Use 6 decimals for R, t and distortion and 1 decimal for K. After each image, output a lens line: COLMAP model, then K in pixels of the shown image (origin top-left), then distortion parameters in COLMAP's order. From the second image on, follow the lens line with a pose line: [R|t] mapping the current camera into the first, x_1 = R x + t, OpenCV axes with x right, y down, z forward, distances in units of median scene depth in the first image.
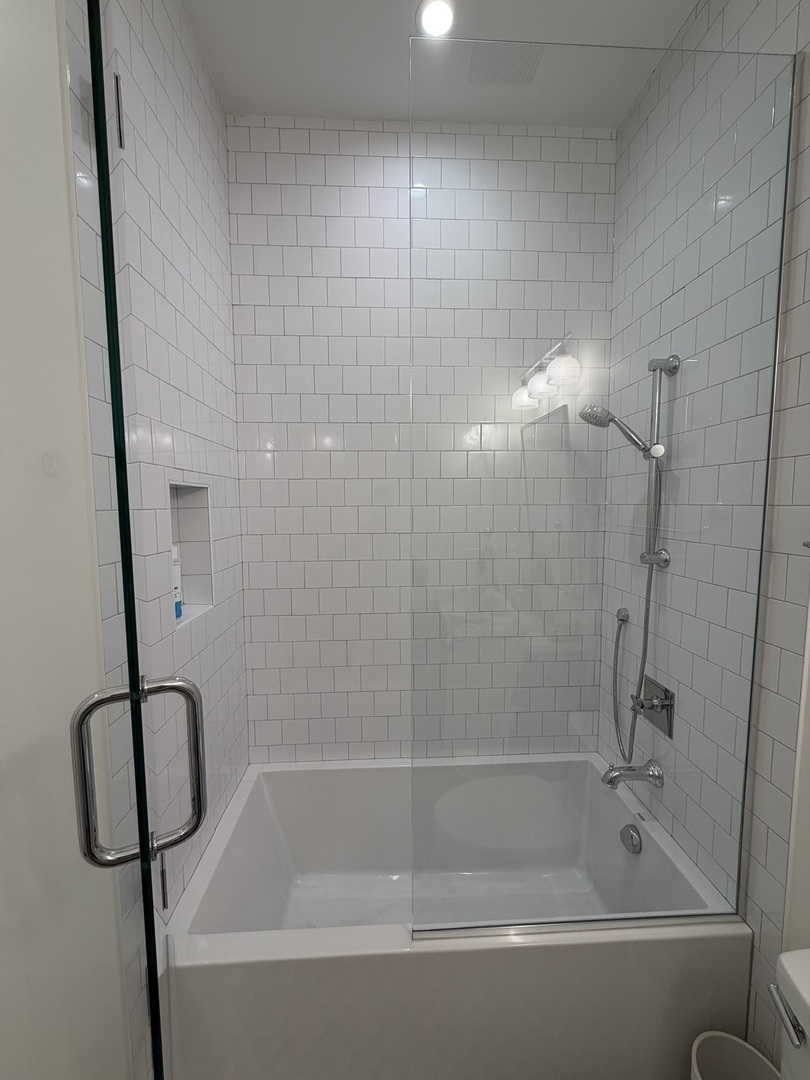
lens RADIAL K [[430.8, 0, 406.0], [0, 430.8, 538.3], [0, 0, 1]] dist [-0.003863, 0.001338]
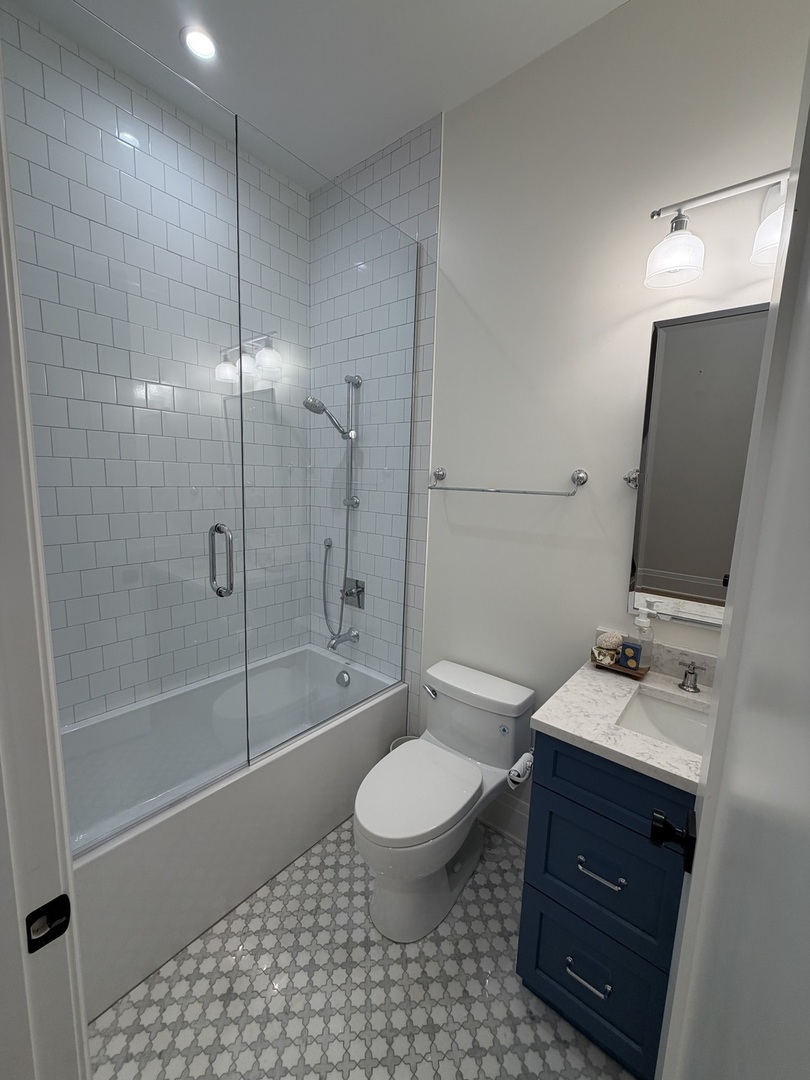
lens RADIAL K [[430.8, 0, 405.9], [0, 430.8, 540.8], [0, 0, 1]] dist [-0.003863, 0.001338]
pose [[0.685993, -0.073020, 0.723935, -0.453136], [0.021422, 0.996547, 0.080217, 0.065588], [-0.727293, -0.039520, 0.685189, -0.255627]]
